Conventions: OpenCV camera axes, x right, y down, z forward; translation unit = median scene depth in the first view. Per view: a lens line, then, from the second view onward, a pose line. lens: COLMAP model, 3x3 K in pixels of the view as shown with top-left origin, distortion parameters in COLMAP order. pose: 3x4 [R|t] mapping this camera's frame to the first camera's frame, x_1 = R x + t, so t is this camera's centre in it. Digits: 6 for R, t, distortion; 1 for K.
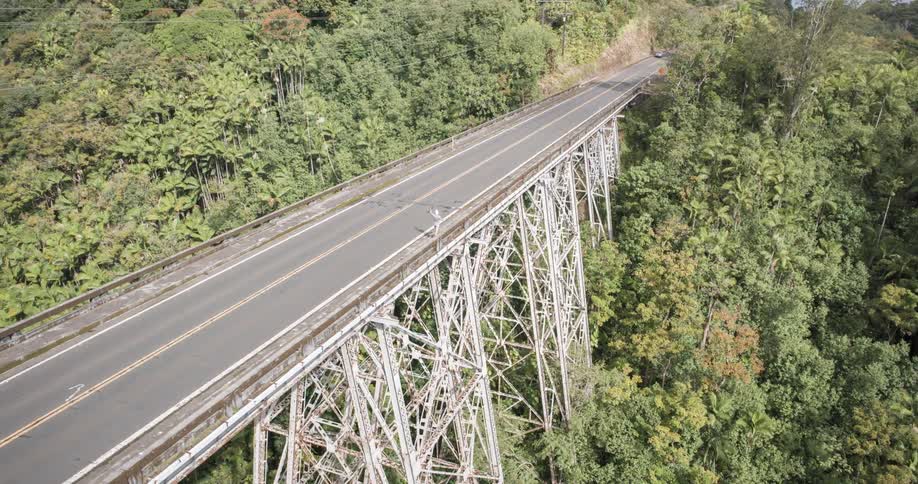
lens RADIAL K [[632.0, 0, 463.4], [0, 632.0, 239.4], [0, 0, 1]] dist [-0.039953, -0.002798]
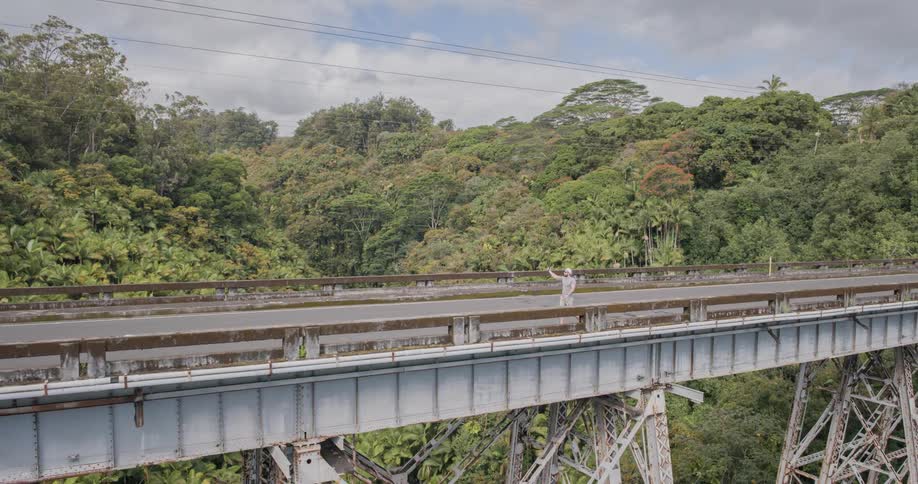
lens RADIAL K [[632.0, 0, 458.8], [0, 632.0, 240.9], [0, 0, 1]] dist [-0.039953, -0.002798]
pose [[0.765751, 0.015511, -0.642950, 0.074574], [-0.216137, 0.947771, -0.234554, 0.016224], [0.605731, 0.318575, 0.729109, 0.192632]]
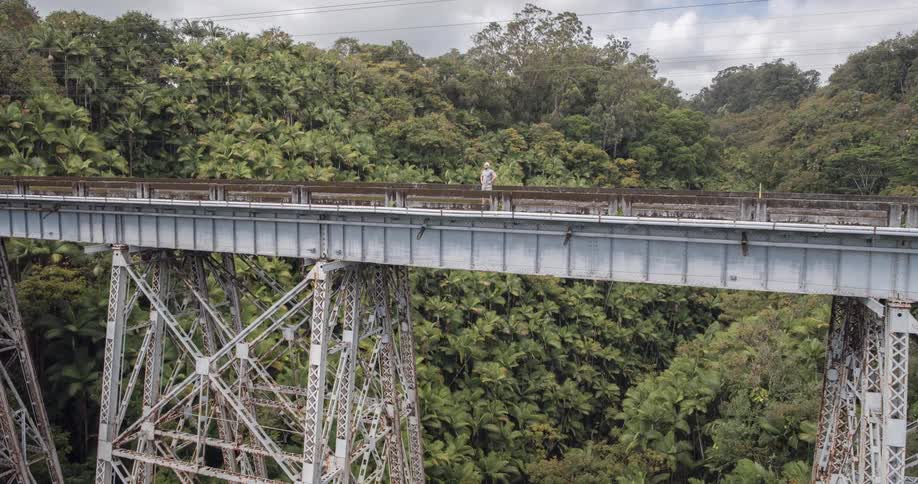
lens RADIAL K [[632.0, 0, 460.9], [0, 632.0, 241.4], [0, 0, 1]] dist [-0.039953, -0.002798]
pose [[0.034475, 0.095288, -0.994853, 0.234423], [-0.350436, 0.933395, 0.077258, -0.040873], [0.935952, 0.345969, 0.065571, 0.403966]]
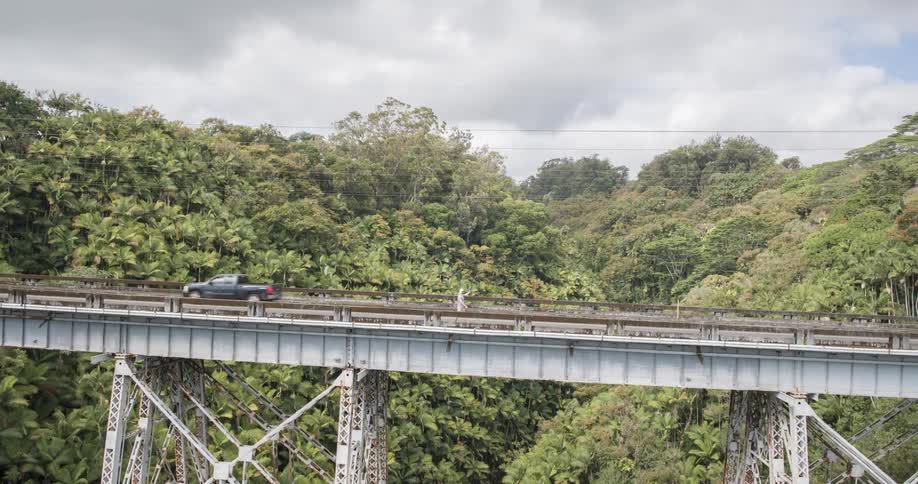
lens RADIAL K [[632.0, 0, 461.0], [0, 632.0, 241.4], [0, 0, 1]] dist [-0.039953, -0.002798]
pose [[0.294458, -0.019029, -0.955475, 0.269348], [-0.355936, 0.925685, -0.128127, -0.031043], [0.886907, 0.377816, 0.265802, 0.325280]]
